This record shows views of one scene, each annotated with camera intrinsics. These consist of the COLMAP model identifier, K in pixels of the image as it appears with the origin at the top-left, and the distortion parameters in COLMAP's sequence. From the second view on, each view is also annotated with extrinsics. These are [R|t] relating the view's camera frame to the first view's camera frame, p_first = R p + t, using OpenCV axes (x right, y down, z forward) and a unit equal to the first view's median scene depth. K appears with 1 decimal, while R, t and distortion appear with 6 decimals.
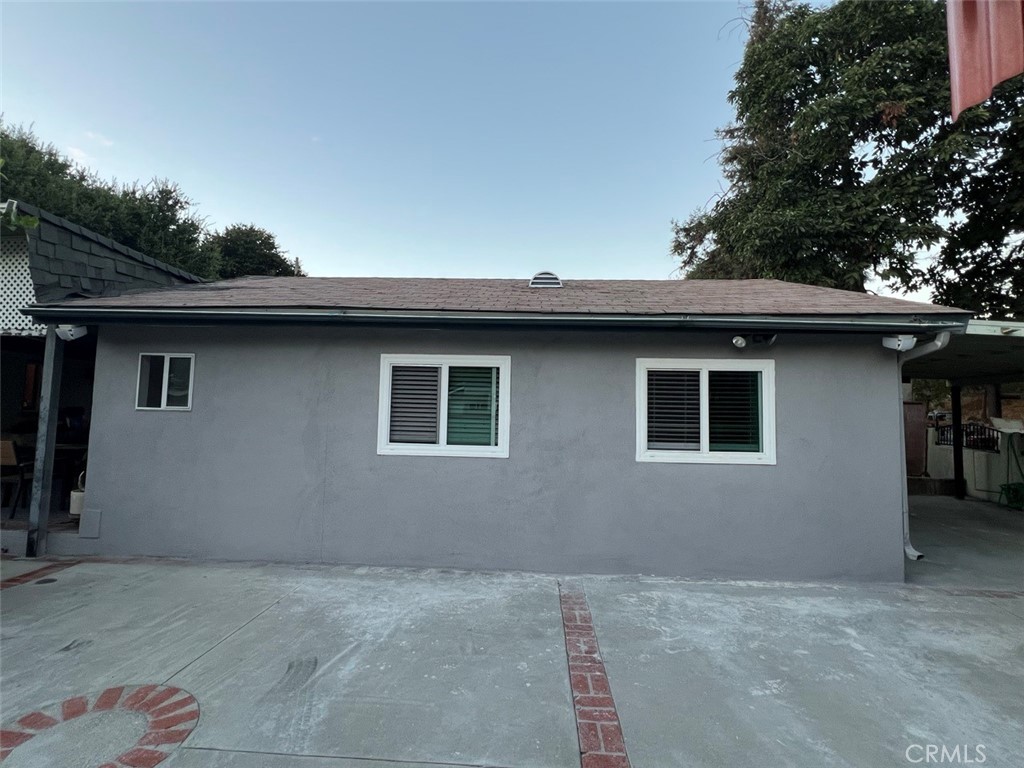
lens RADIAL K [[483.4, 0, 512.2], [0, 483.4, 383.2], [0, 0, 1]] dist [0.012245, 0.000587]
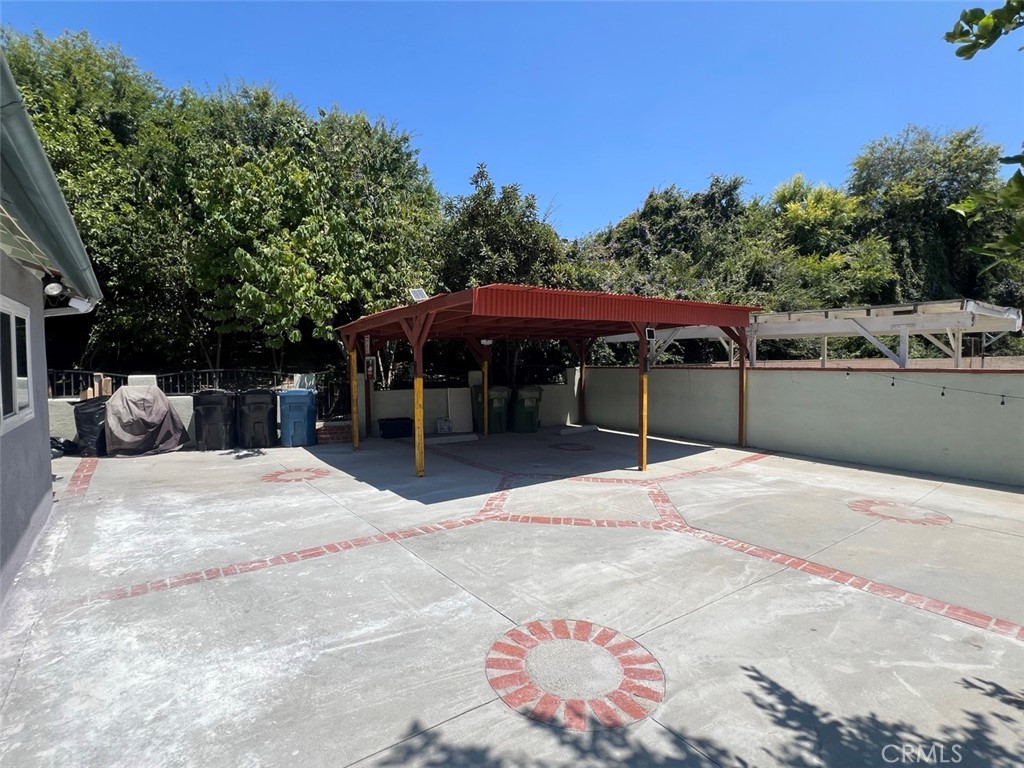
lens RADIAL K [[485.5, 0, 512.3], [0, 485.5, 383.2], [0, 0, 1]] dist [0.001305, 0.000382]
pose [[-0.645042, -0.046908, 0.762706, -1.035310], [-0.056880, 0.998293, 0.013292, 0.049895], [-0.762027, -0.034809, -0.646609, 1.189514]]
